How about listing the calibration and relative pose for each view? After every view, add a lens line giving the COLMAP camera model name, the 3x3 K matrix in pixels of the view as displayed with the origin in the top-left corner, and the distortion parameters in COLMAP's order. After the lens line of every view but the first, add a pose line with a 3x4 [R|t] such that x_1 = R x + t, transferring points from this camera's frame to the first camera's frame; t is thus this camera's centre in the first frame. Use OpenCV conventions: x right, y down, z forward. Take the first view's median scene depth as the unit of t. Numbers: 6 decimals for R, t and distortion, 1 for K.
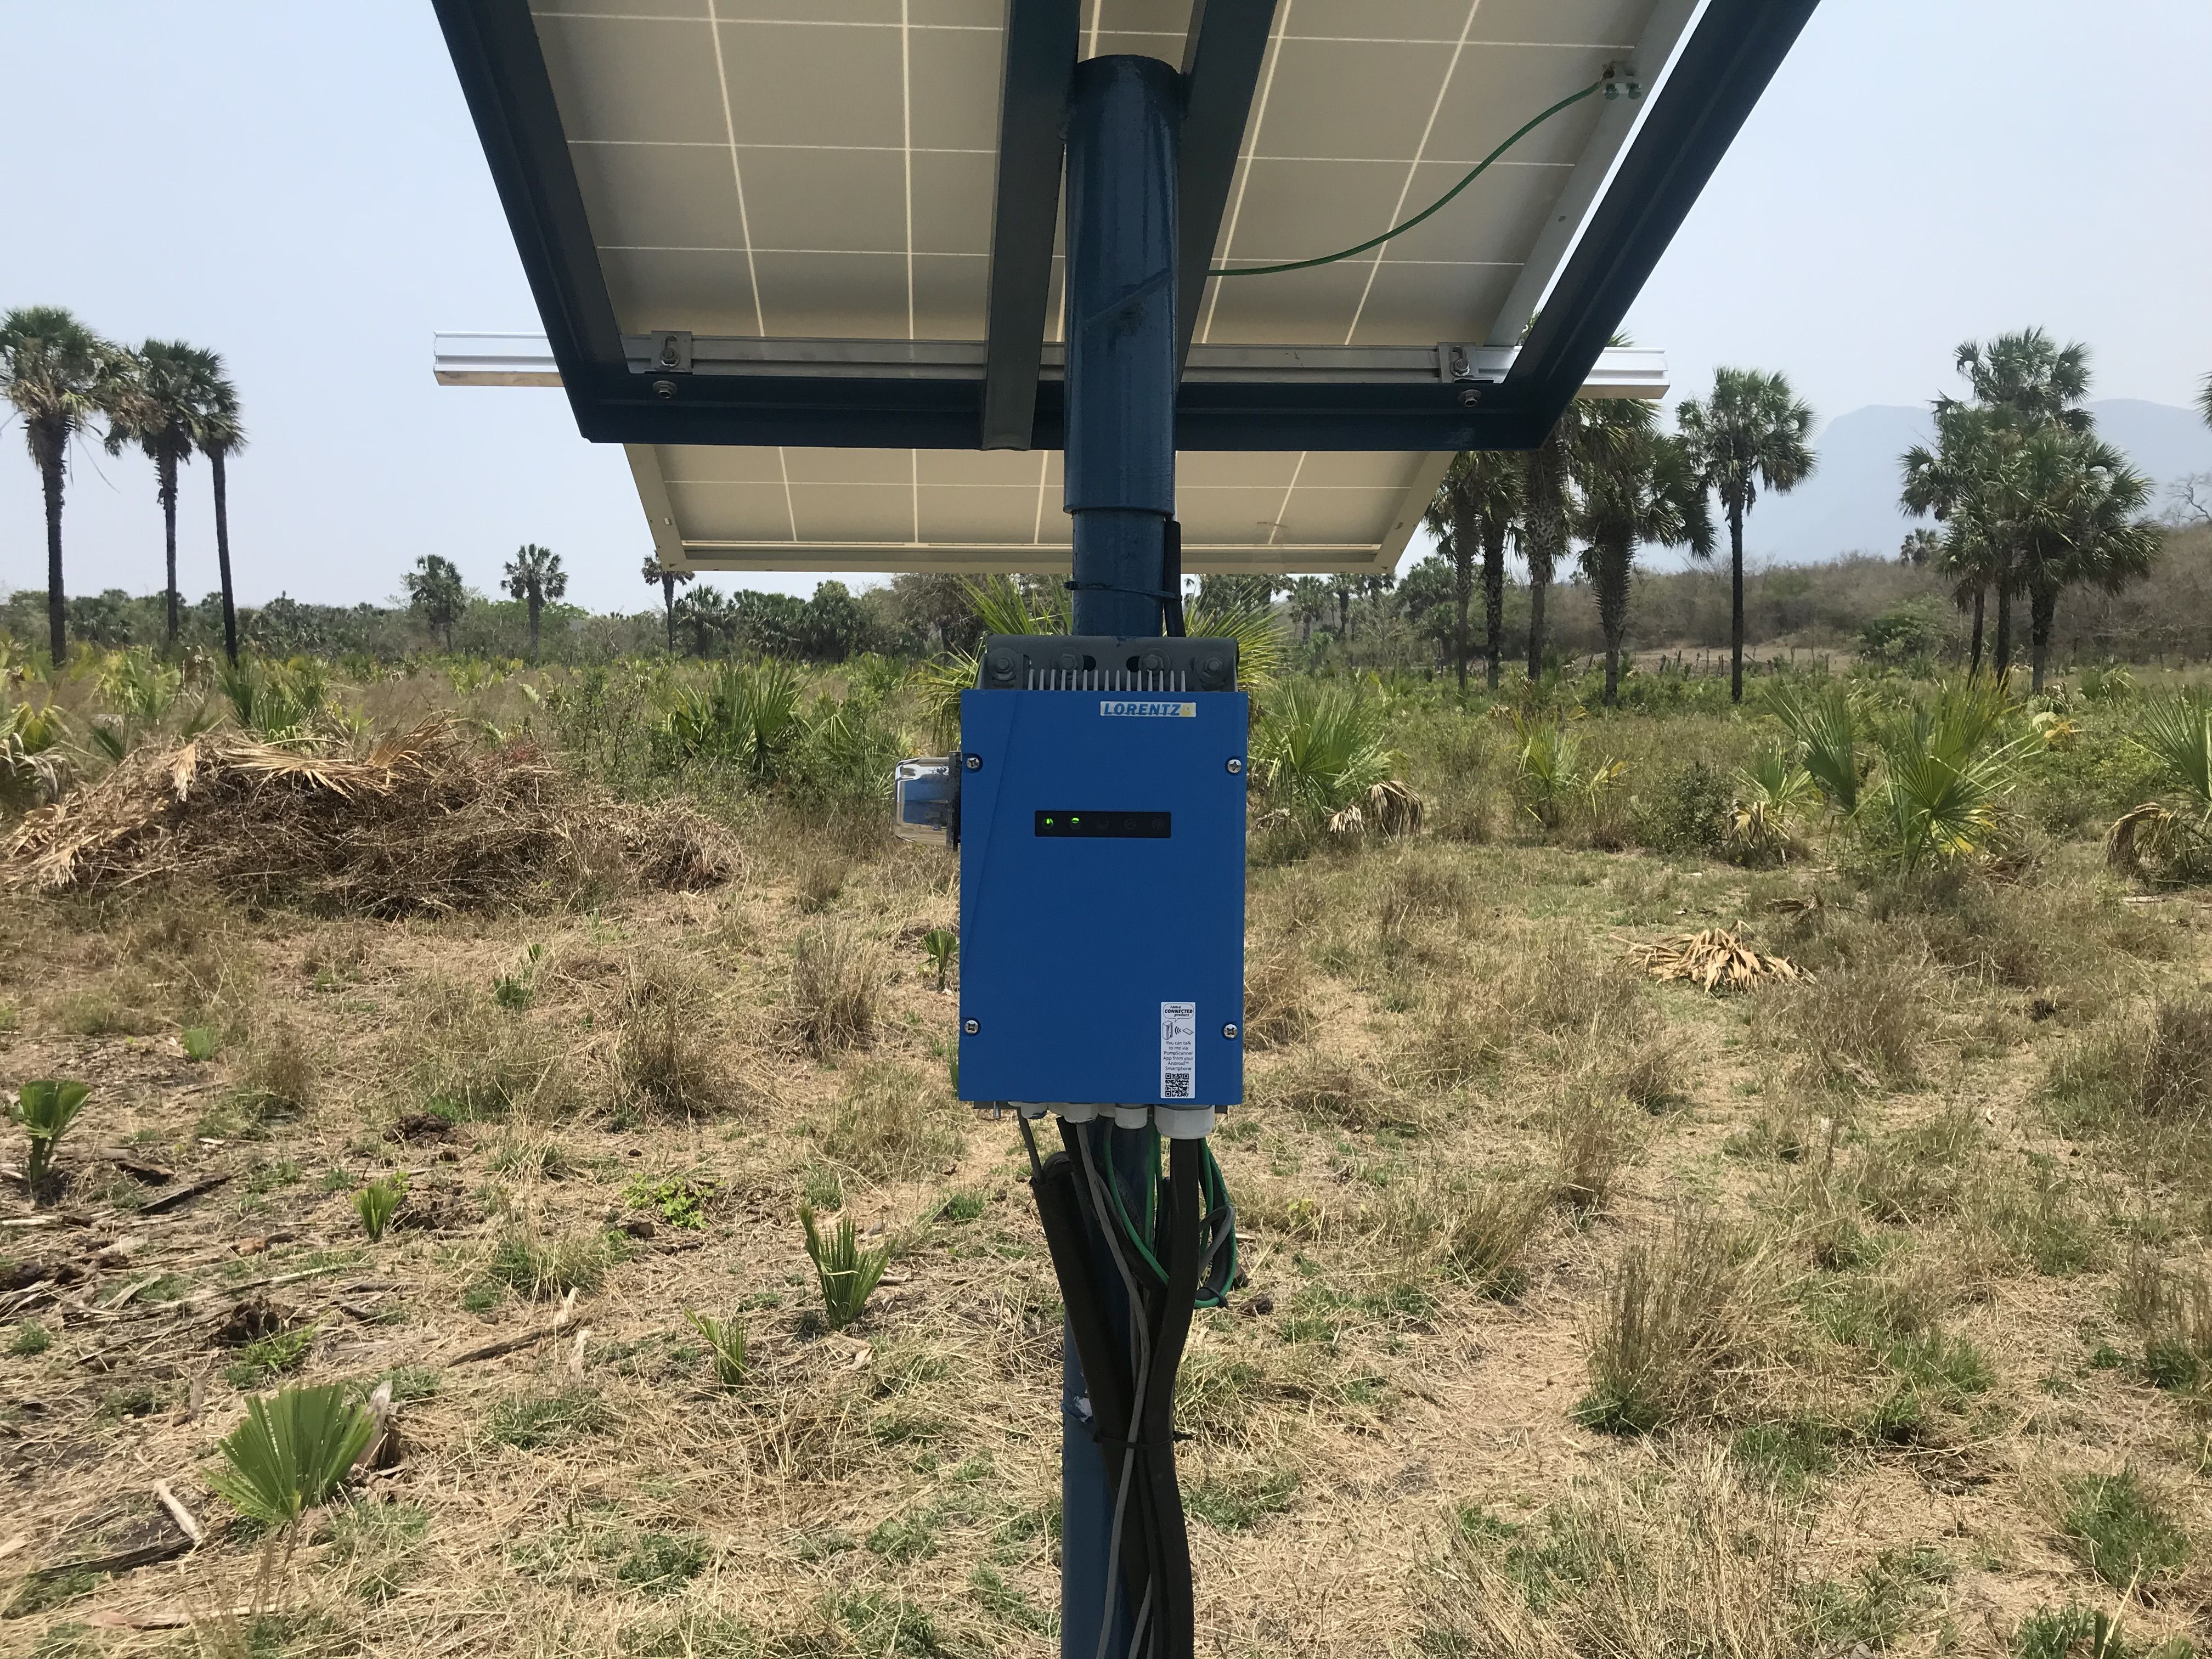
lens RADIAL K [[1825.9, 0, 1106.0], [0, 1825.9, 829.5], [0, 0, 1]] dist [0.079123, -0.165120]
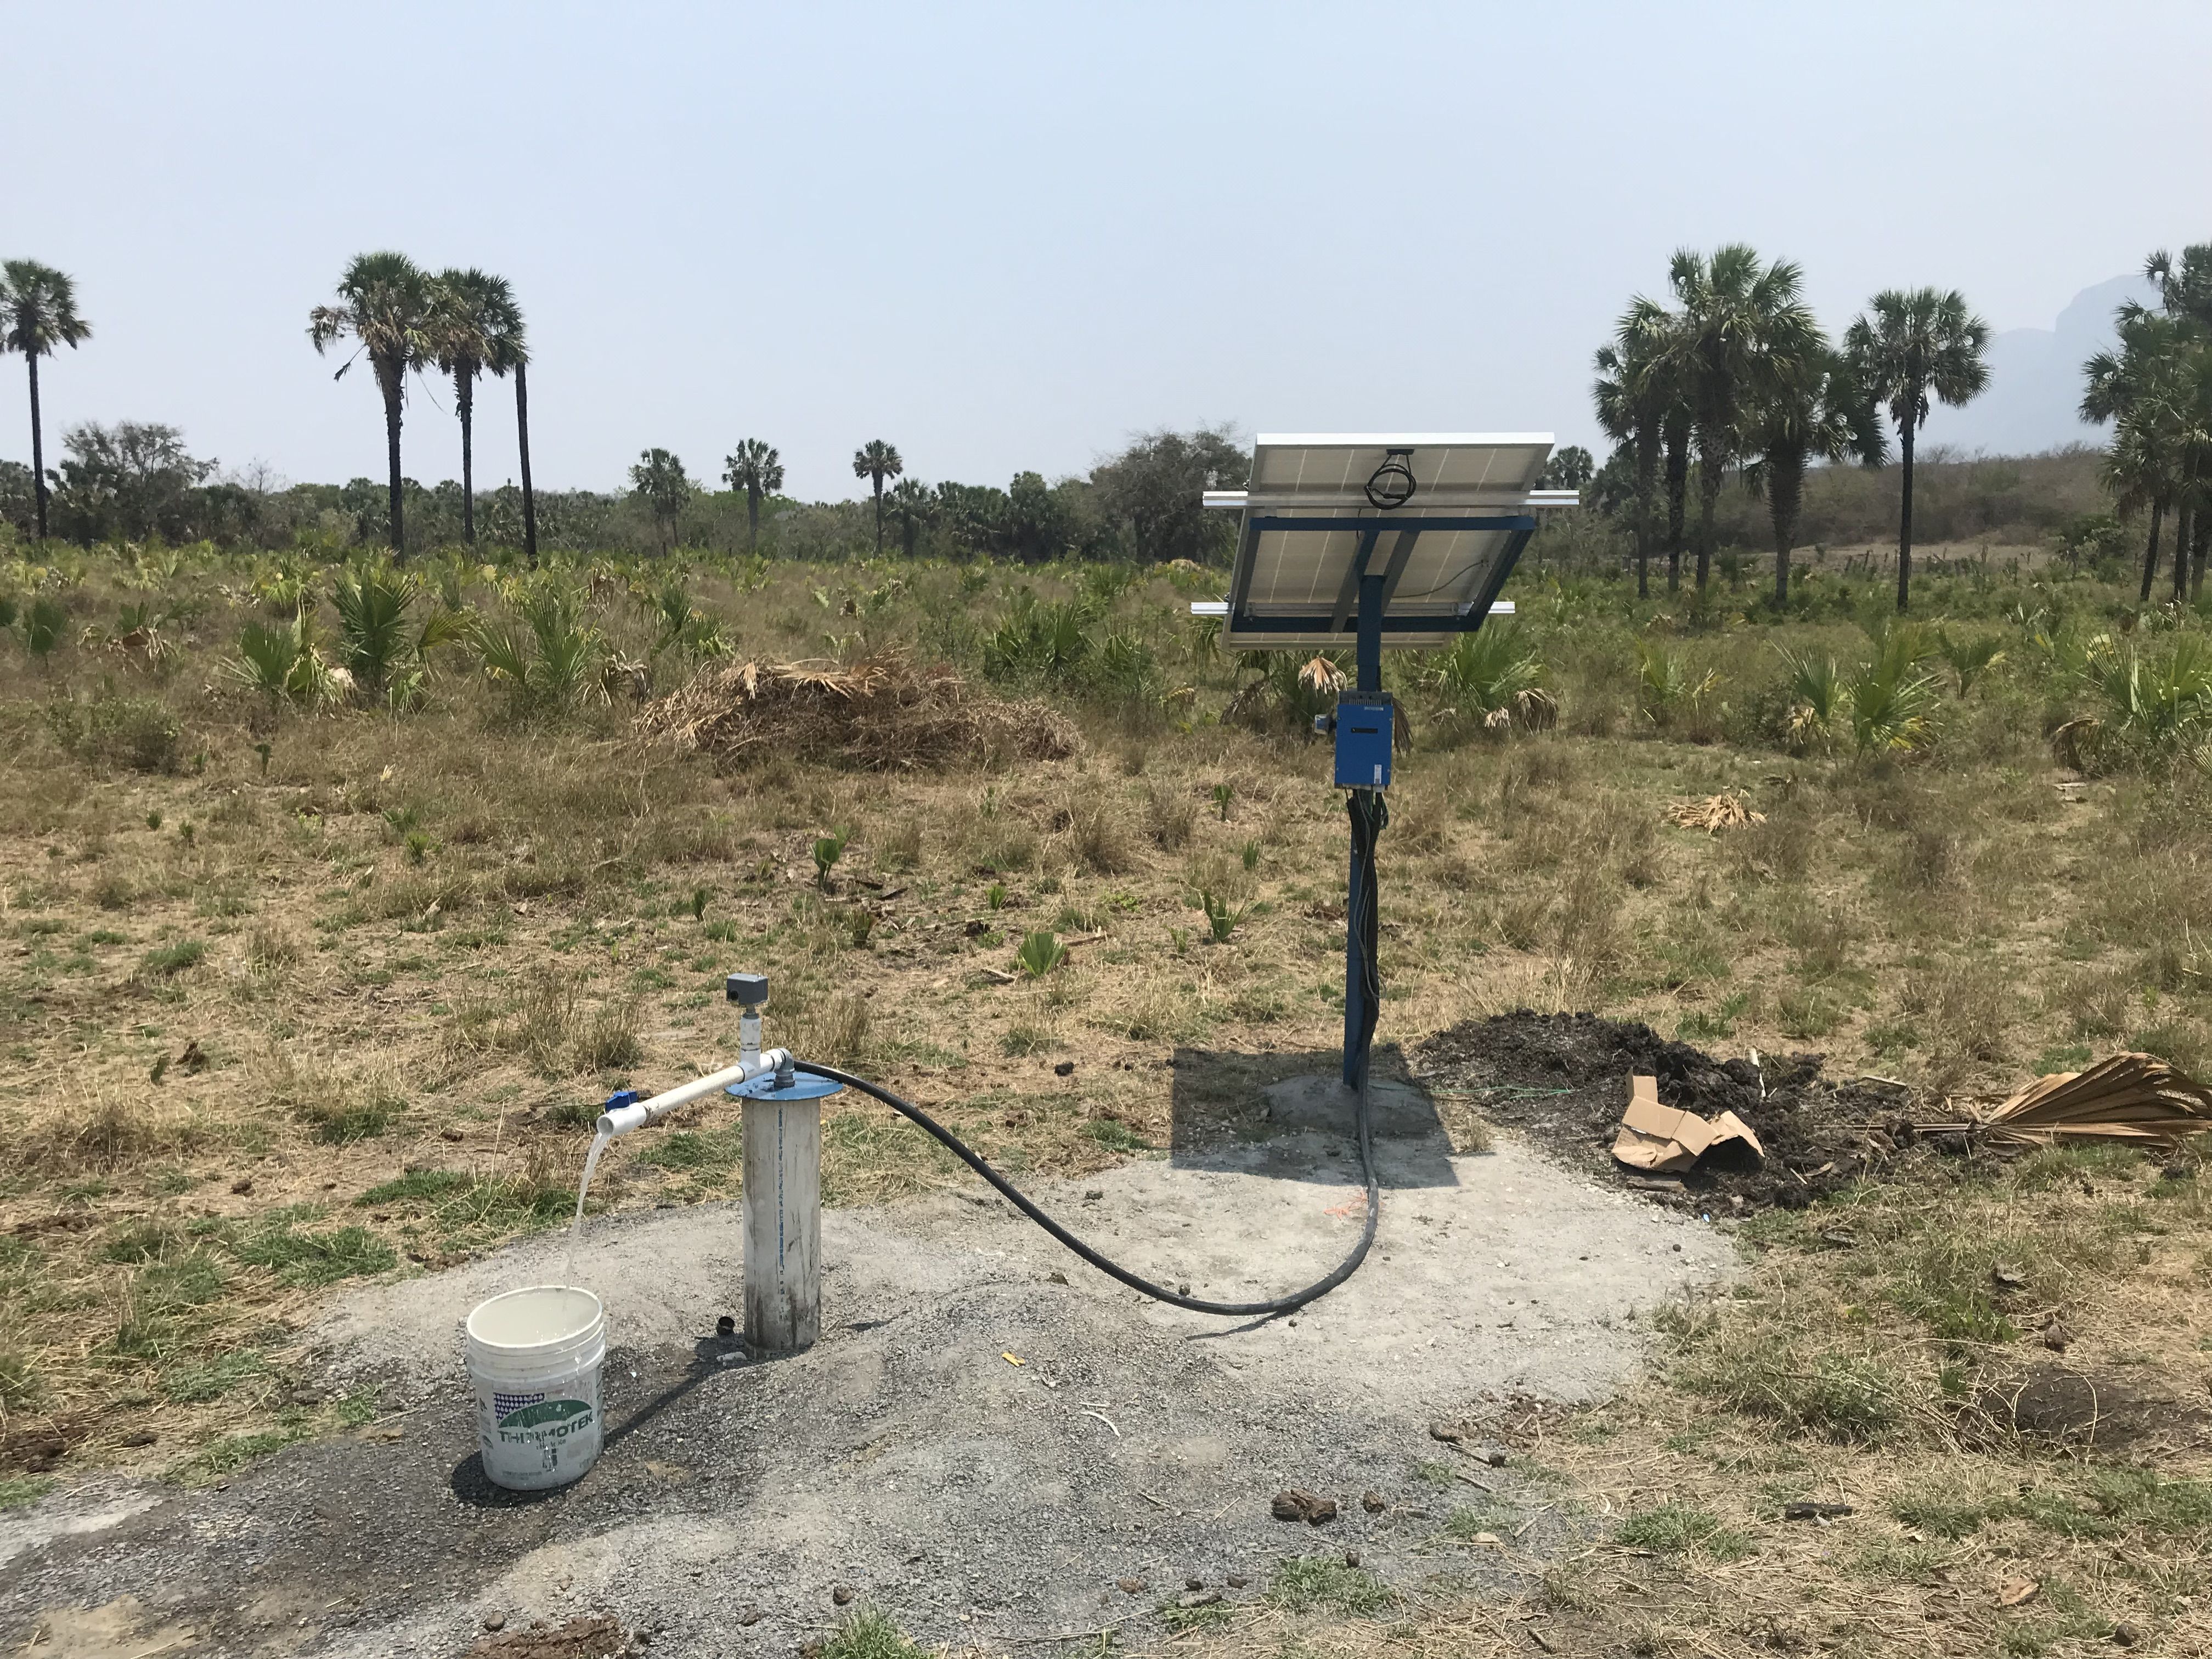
lens RADIAL K [[1825.9, 0, 1106.0], [0, 1825.9, 829.5], [0, 0, 1]] dist [0.079123, -0.165120]
pose [[0.994878, 0.020284, -0.099026, -0.005734], [-0.014171, 0.997973, 0.062042, -0.000935], [0.100084, -0.060321, 0.993149, -0.115520]]
